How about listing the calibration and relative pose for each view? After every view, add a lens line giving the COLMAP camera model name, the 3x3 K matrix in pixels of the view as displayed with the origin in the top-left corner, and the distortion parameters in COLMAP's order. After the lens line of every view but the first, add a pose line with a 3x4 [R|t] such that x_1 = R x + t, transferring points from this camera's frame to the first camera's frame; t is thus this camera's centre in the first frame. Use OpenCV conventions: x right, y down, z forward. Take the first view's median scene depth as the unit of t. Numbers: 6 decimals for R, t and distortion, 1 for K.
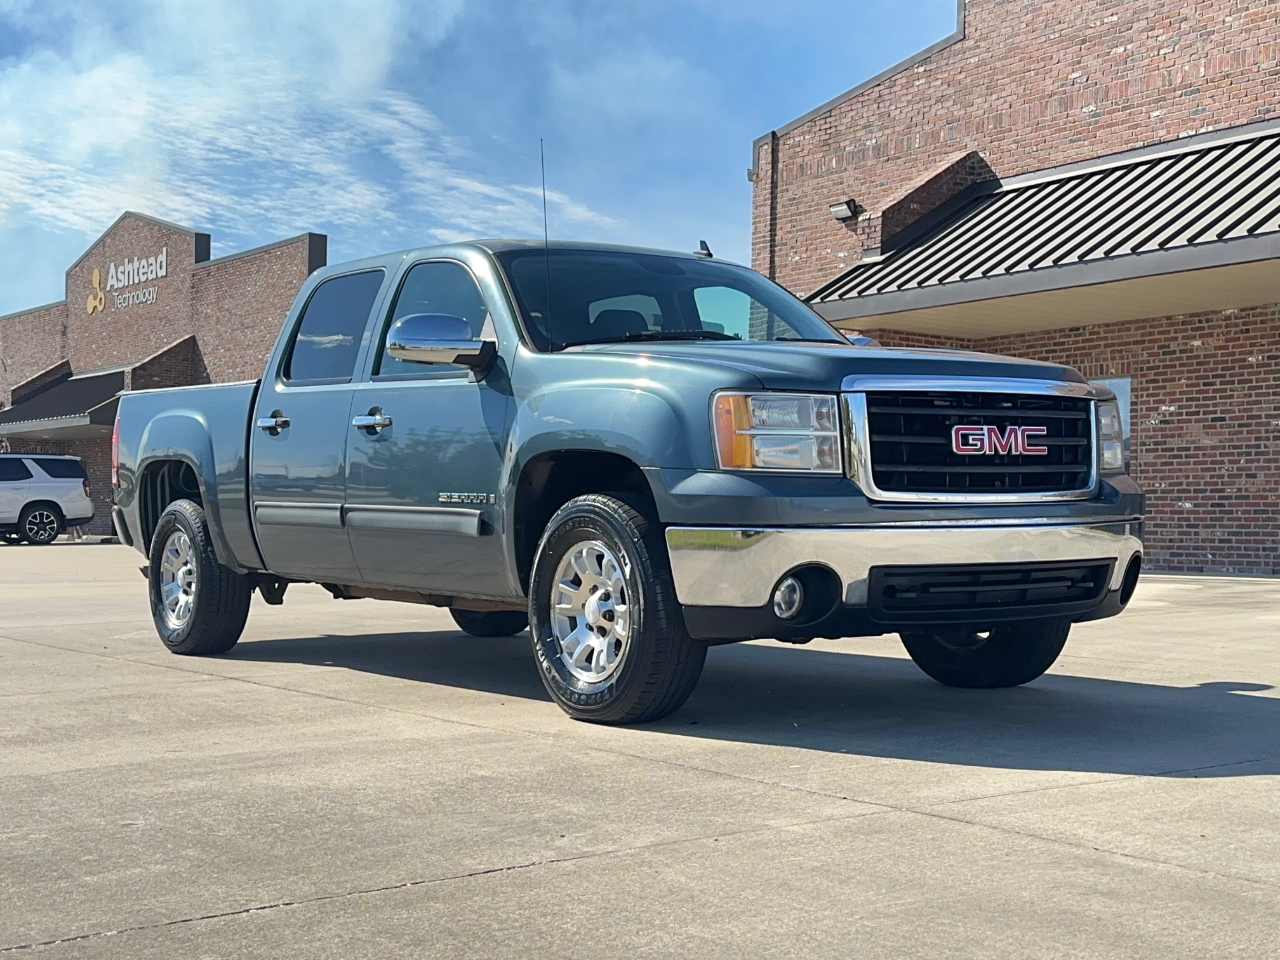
lens RADIAL K [[1729.9, 0, 630.1], [0, 1729.9, 476.3], [0, 0, 1]] dist [0.228147, -0.556066]
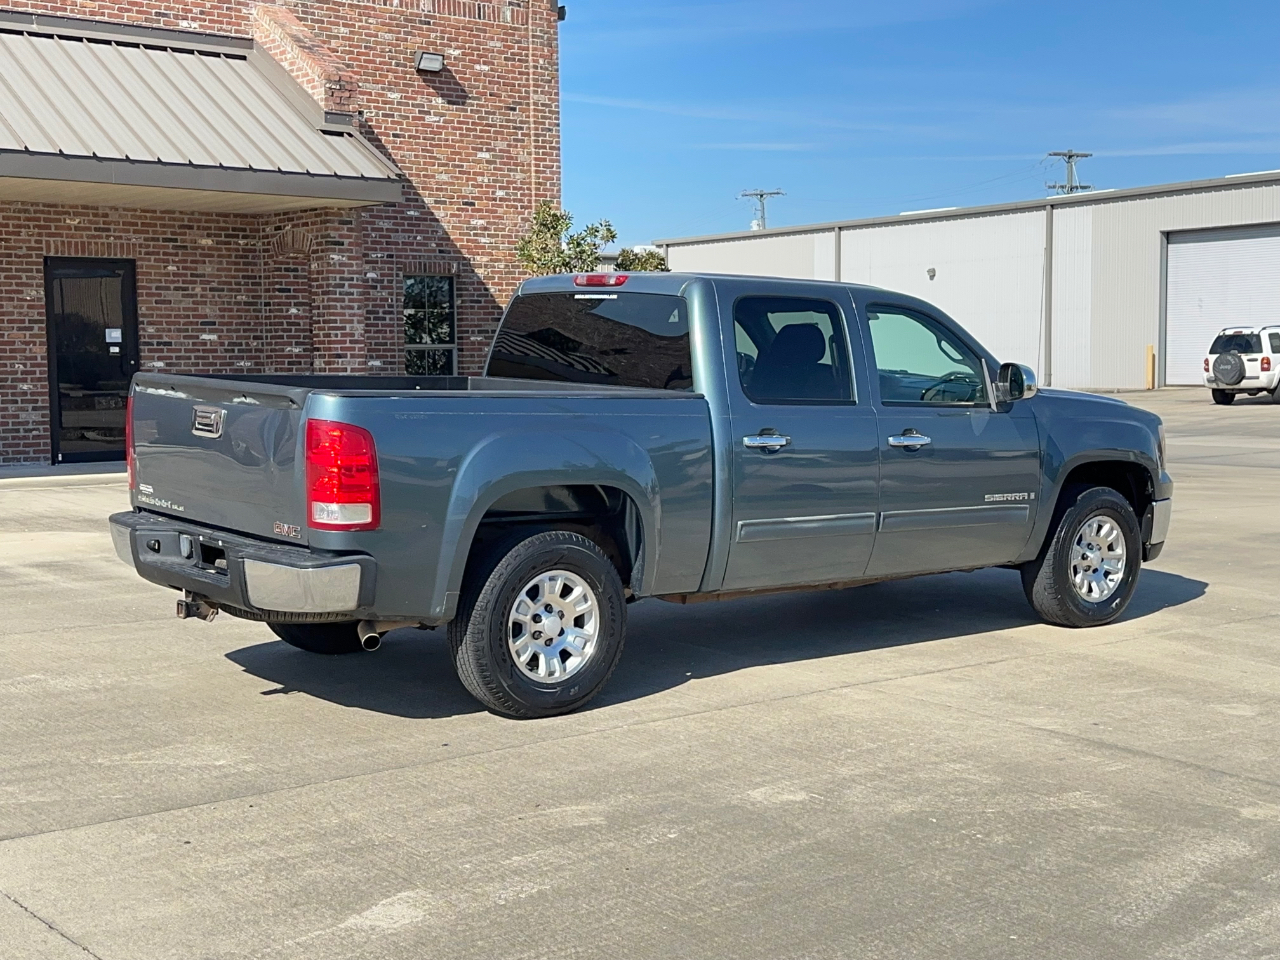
lens RADIAL K [[1734.5, 0, 634.0], [0, 1734.5, 478.0], [0, 0, 1]] dist [0.200666, -0.405990]
pose [[-0.062264, -0.084891, 0.994443, -0.507986], [-0.027251, 0.996149, 0.083330, -0.038533], [-0.997688, -0.021911, -0.064338, 0.481058]]
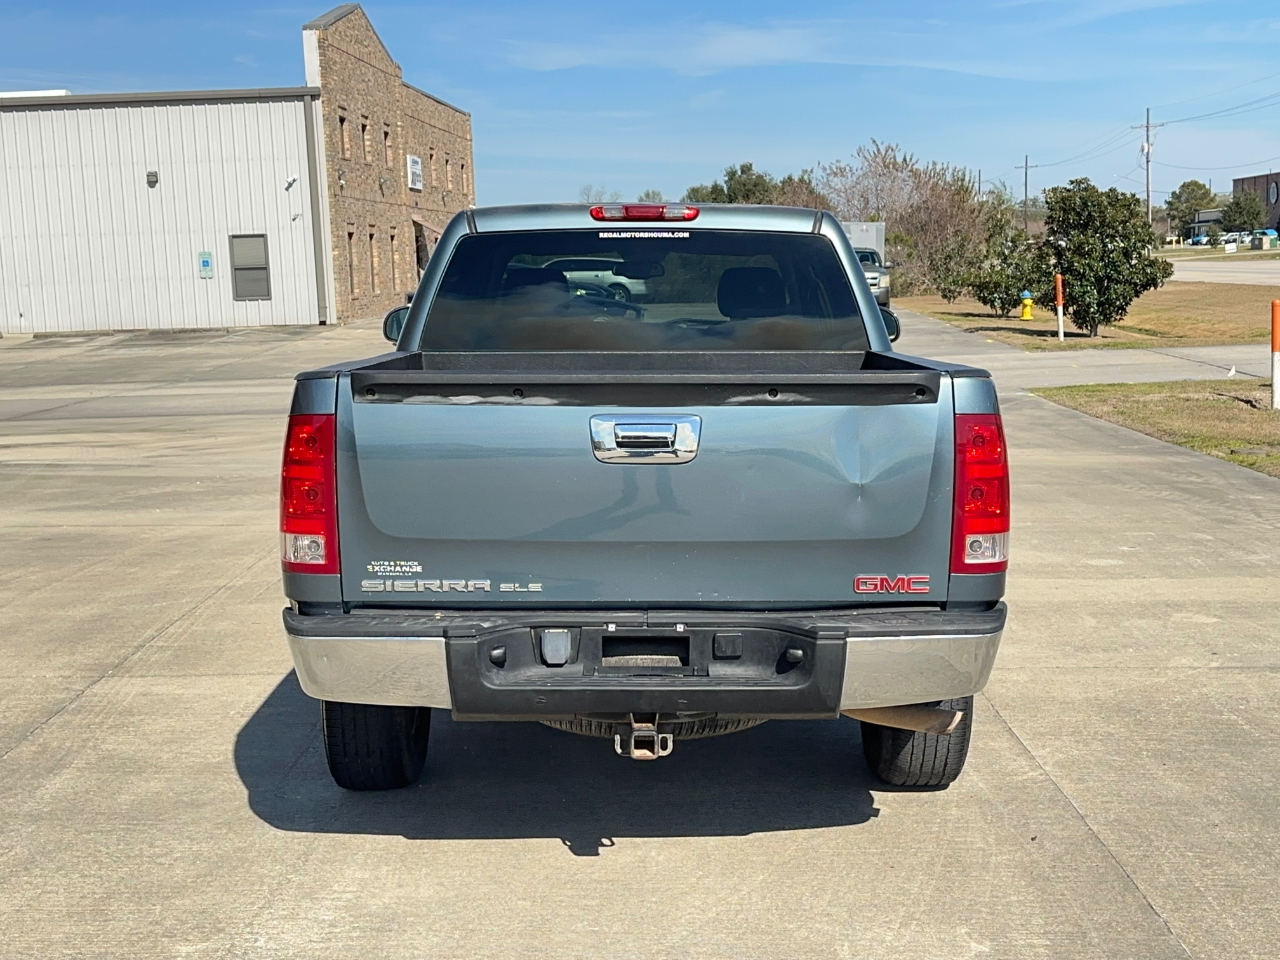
lens RADIAL K [[1734.5, 0, 634.0], [0, 1734.5, 478.0], [0, 0, 1]] dist [0.200666, -0.405990]
pose [[-0.811996, -0.056881, 0.580885, -0.252462], [0.004834, 0.994550, 0.104146, -0.035605], [-0.583643, 0.087374, -0.807296, 0.746382]]
